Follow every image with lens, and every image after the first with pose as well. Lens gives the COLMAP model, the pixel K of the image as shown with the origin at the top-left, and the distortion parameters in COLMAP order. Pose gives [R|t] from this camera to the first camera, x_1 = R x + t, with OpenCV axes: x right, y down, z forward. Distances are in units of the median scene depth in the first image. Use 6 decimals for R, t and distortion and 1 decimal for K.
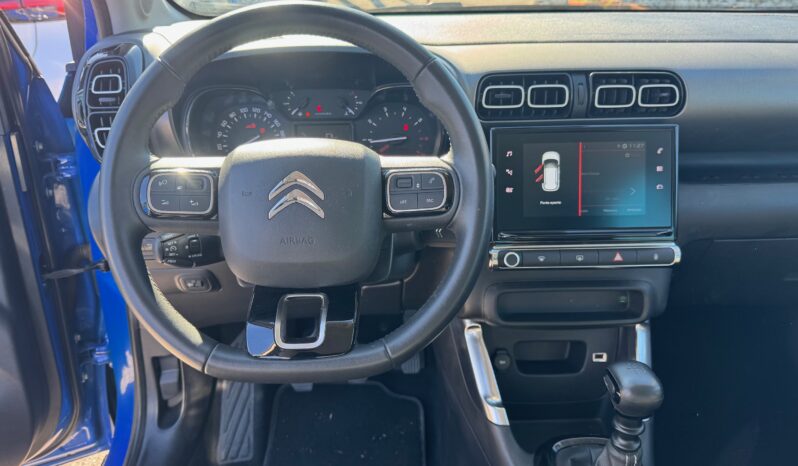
lens RADIAL K [[548.8, 0, 399.0], [0, 548.8, 233.0], [0, 0, 1]] dist [0.082571, -0.178386]
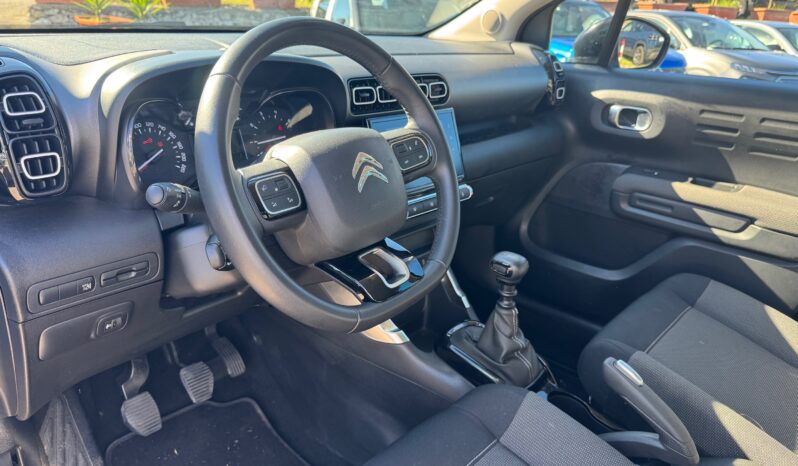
lens RADIAL K [[551.6, 0, 400.5], [0, 551.6, 229.7], [0, 0, 1]] dist [-0.030340, -0.000678]
pose [[0.686654, -0.215746, 0.694234, -0.716584], [0.242523, 0.968225, 0.061019, 0.004257], [-0.685339, 0.126469, 0.717158, 0.040610]]
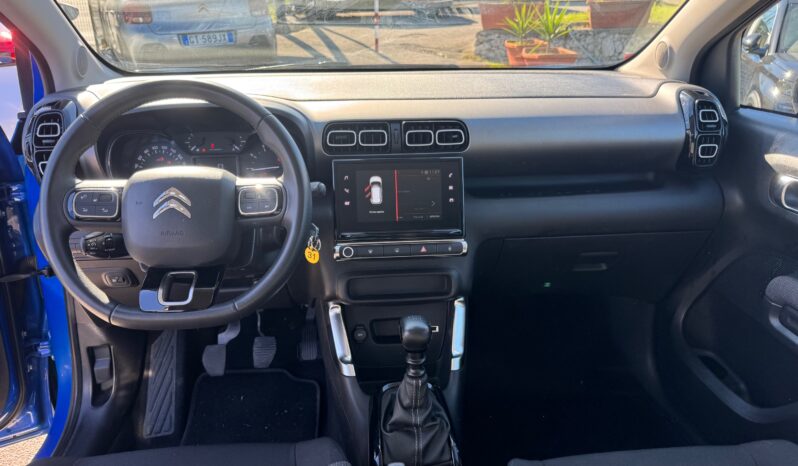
lens RADIAL K [[534.4, 0, 399.0], [0, 534.4, 233.0], [0, 0, 1]] dist [0.024790, -0.065850]
pose [[0.996443, -0.016076, 0.082719, 0.214887], [0.020638, 0.998295, -0.054596, 0.073384], [-0.081700, 0.056109, 0.995076, -0.357700]]
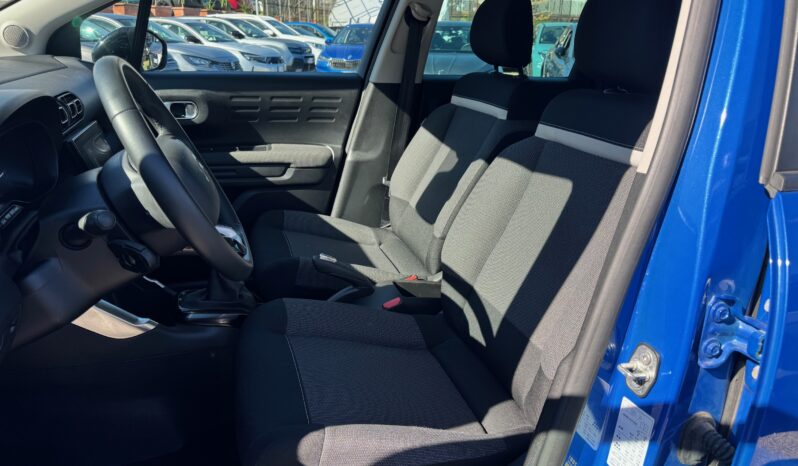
lens RADIAL K [[534.4, 0, 399.0], [0, 534.4, 233.0], [0, 0, 1]] dist [0.024790, -0.065850]
pose [[-0.263493, -0.334267, 0.904896, -1.297719], [0.357823, 0.837258, 0.413475, -0.244481], [-0.895843, 0.432740, -0.101003, 0.441158]]
